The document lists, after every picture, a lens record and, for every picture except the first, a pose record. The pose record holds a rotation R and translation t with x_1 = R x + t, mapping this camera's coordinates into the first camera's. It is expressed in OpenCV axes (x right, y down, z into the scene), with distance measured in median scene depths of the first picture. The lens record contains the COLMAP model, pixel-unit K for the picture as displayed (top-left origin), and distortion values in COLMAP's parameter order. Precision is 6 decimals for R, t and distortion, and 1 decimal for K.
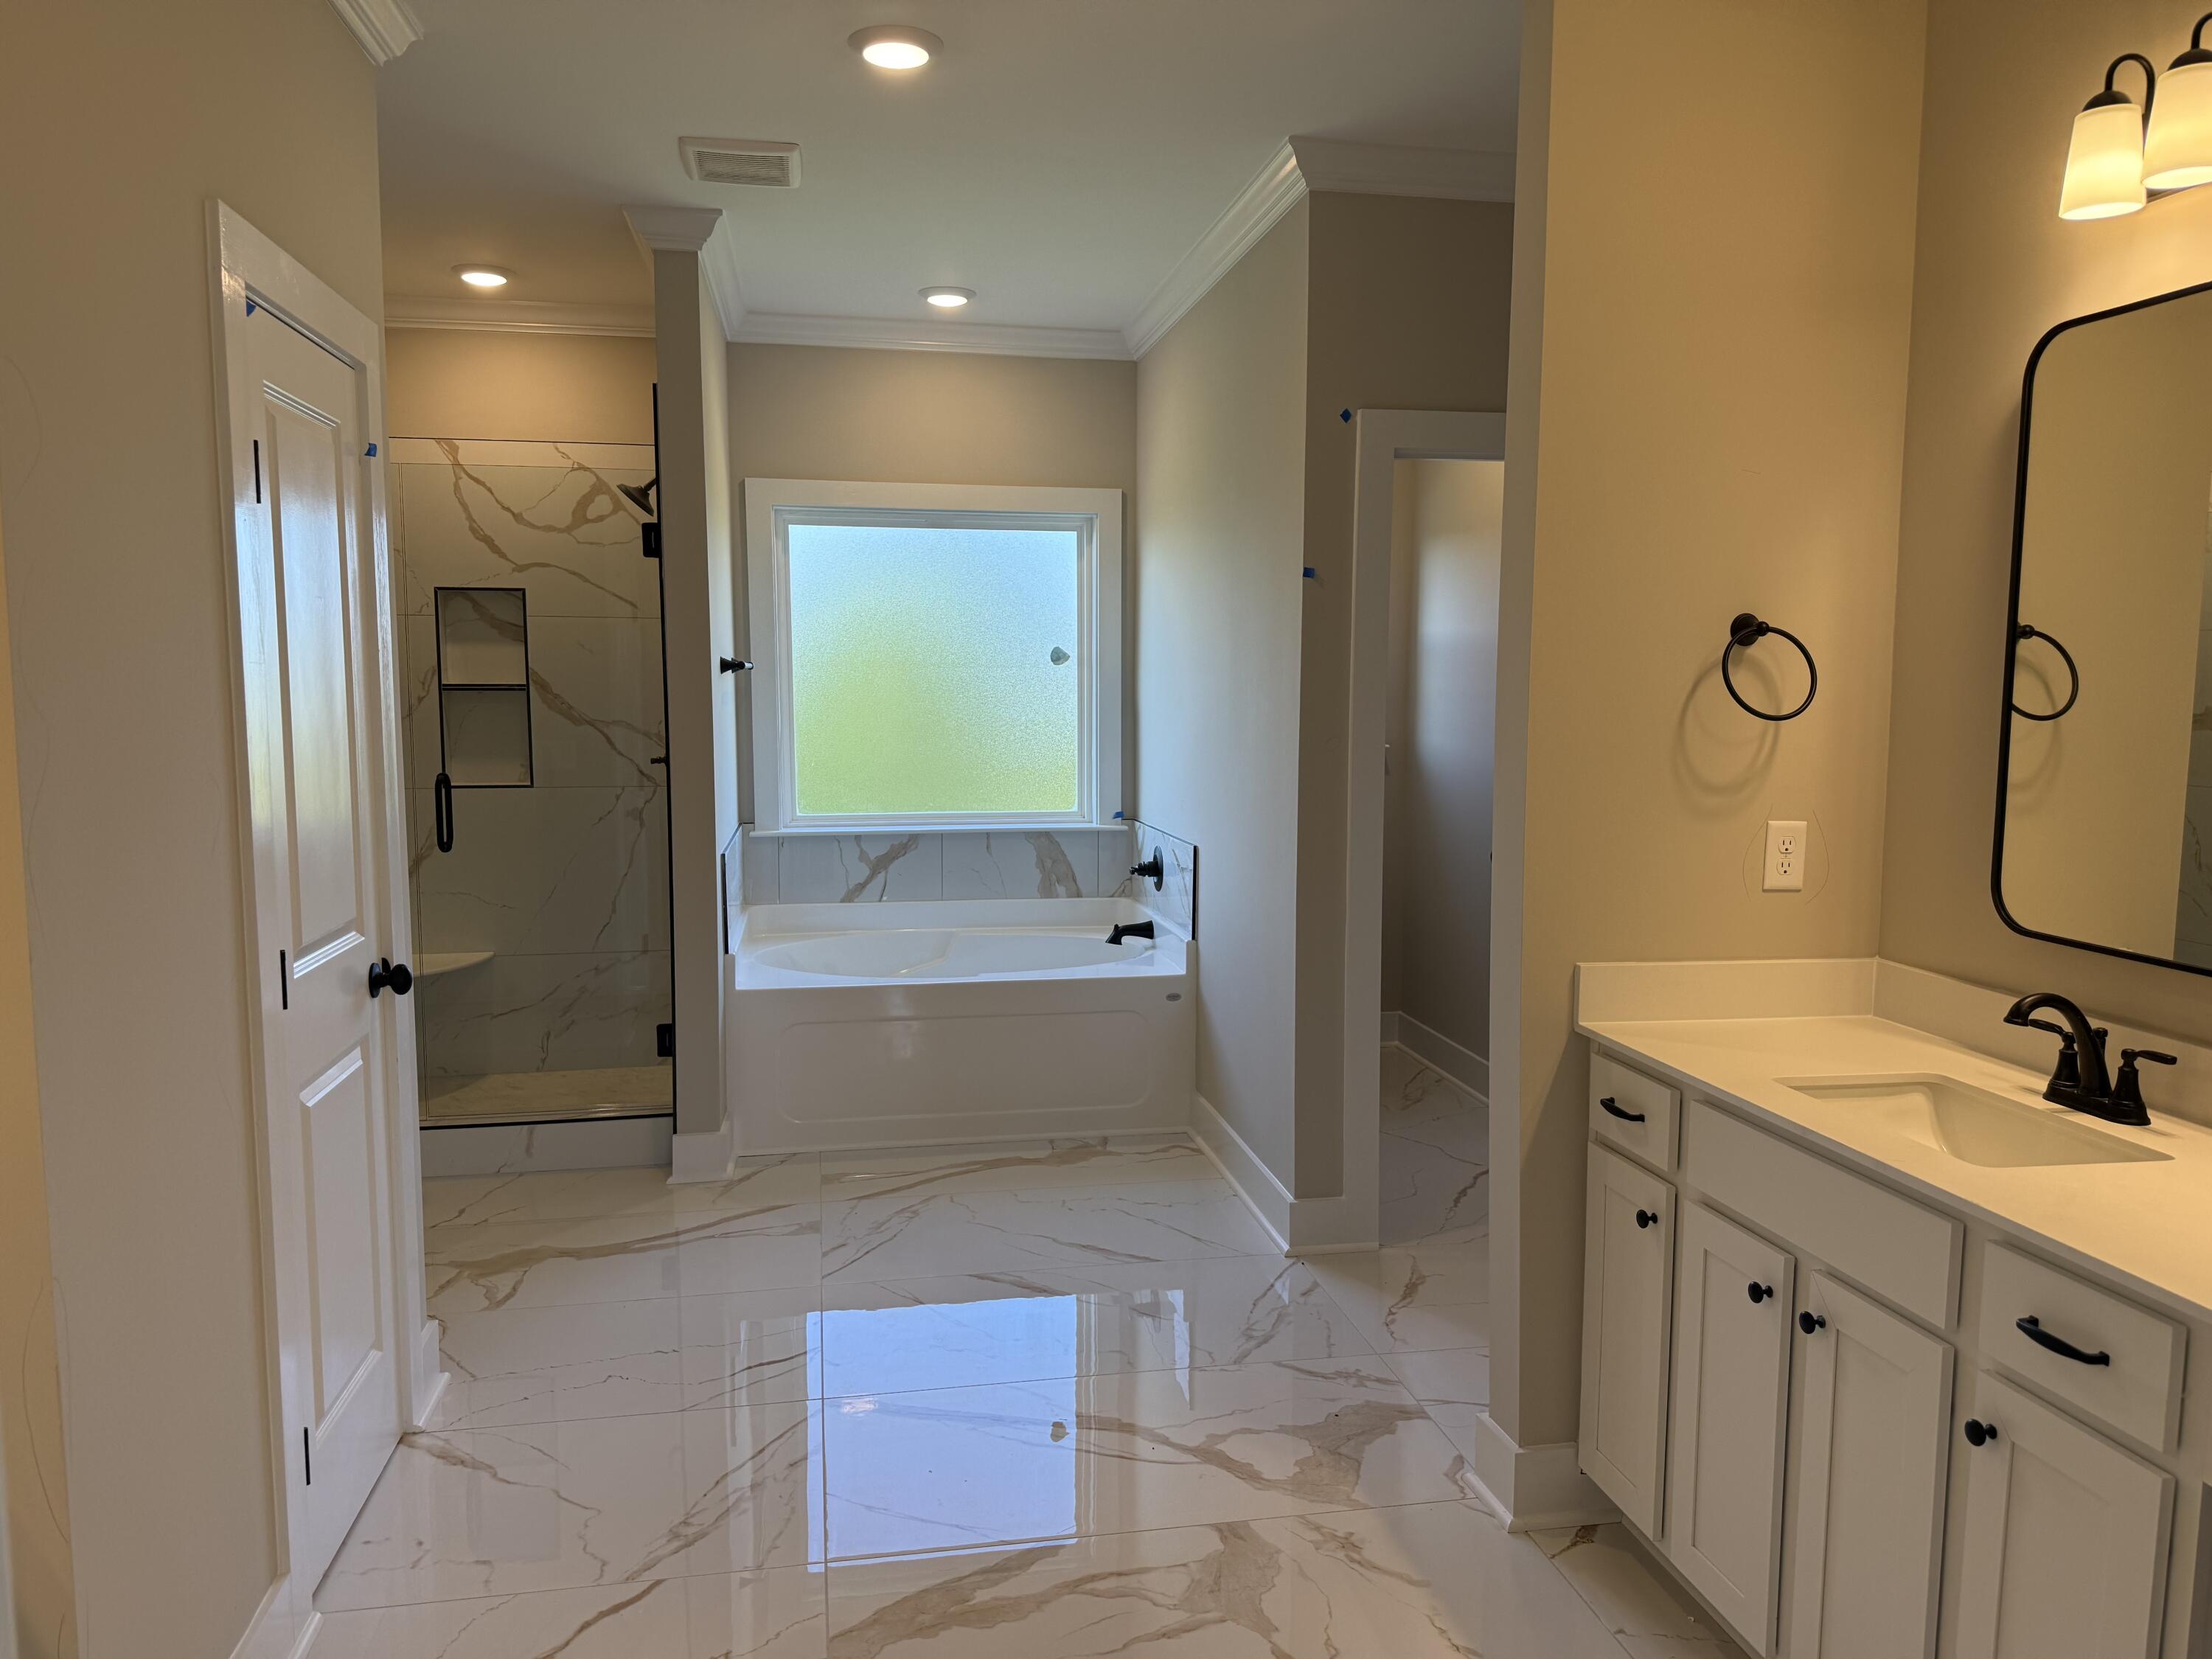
lens RADIAL K [[1566.6, 0, 1099.4], [0, 1566.6, 837.0], [0, 0, 1]] dist [0.163541, -0.304231]
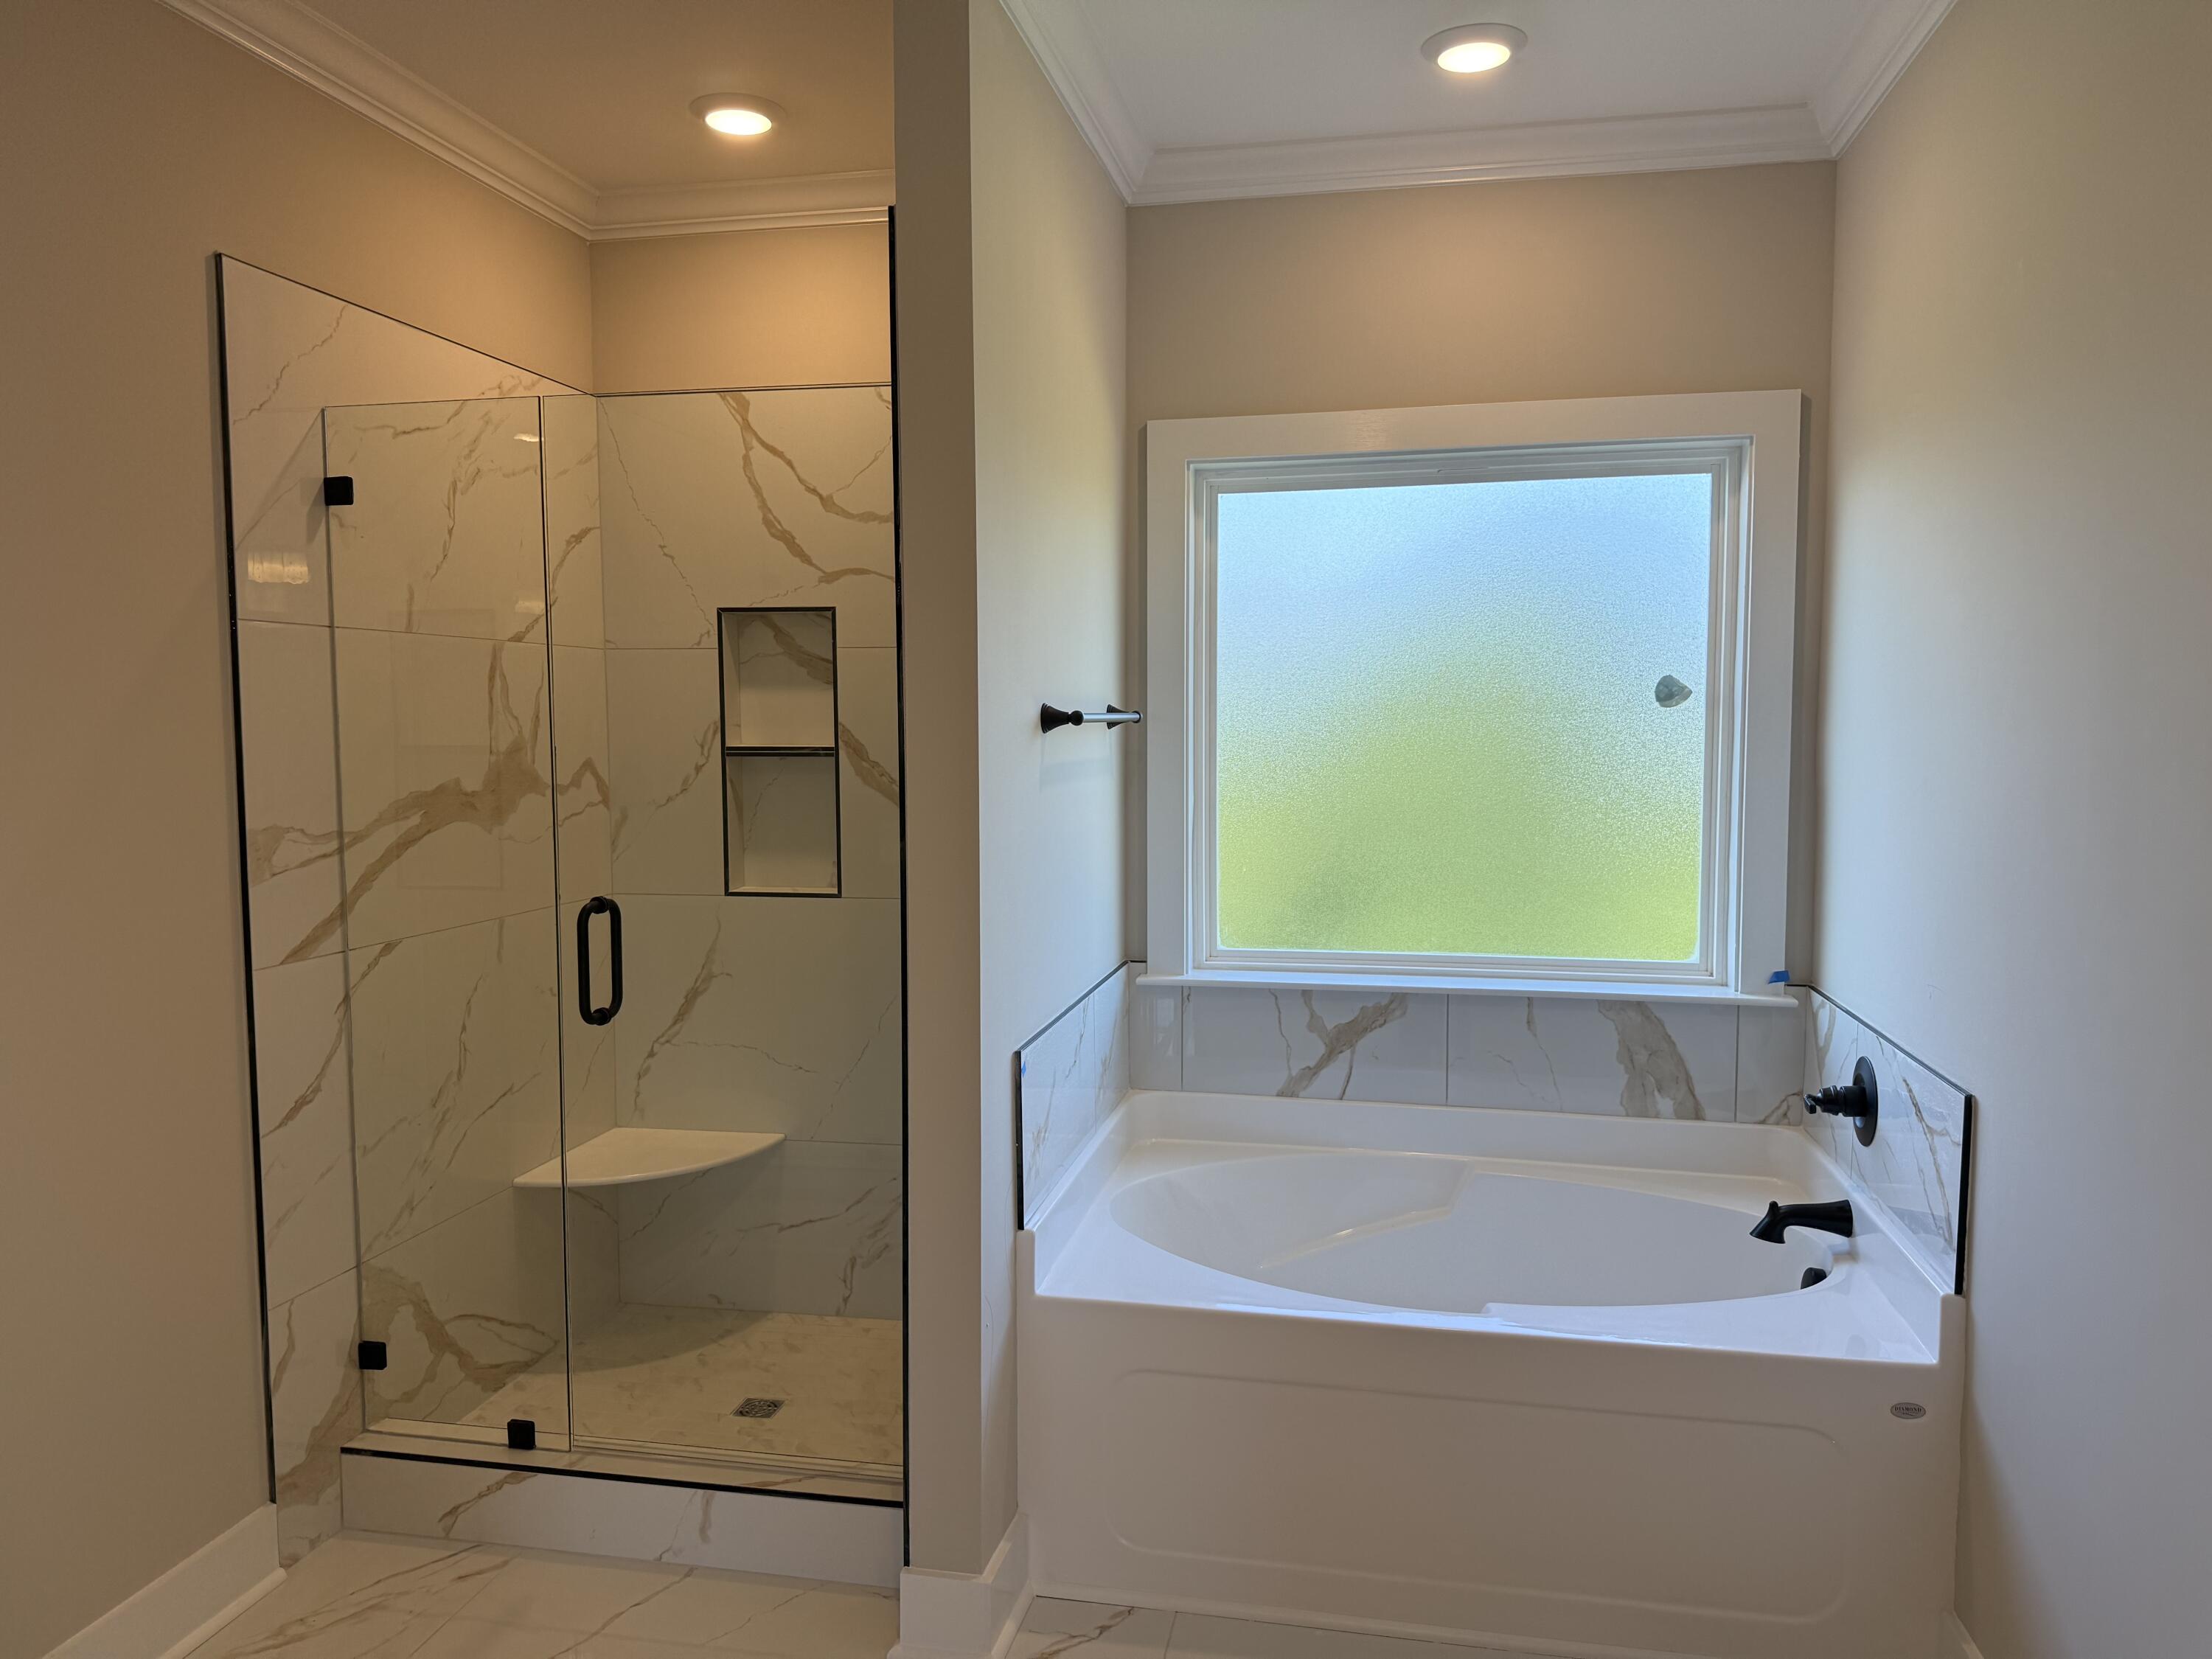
lens RADIAL K [[1566.6, 0, 1099.4], [0, 1566.6, 837.0], [0, 0, 1]] dist [0.163541, -0.304231]
pose [[0.929758, 0.023241, -0.367437, -0.005009], [-0.032314, 0.999305, -0.018558, -0.047769], [0.366750, 0.029127, 0.929863, 0.409978]]
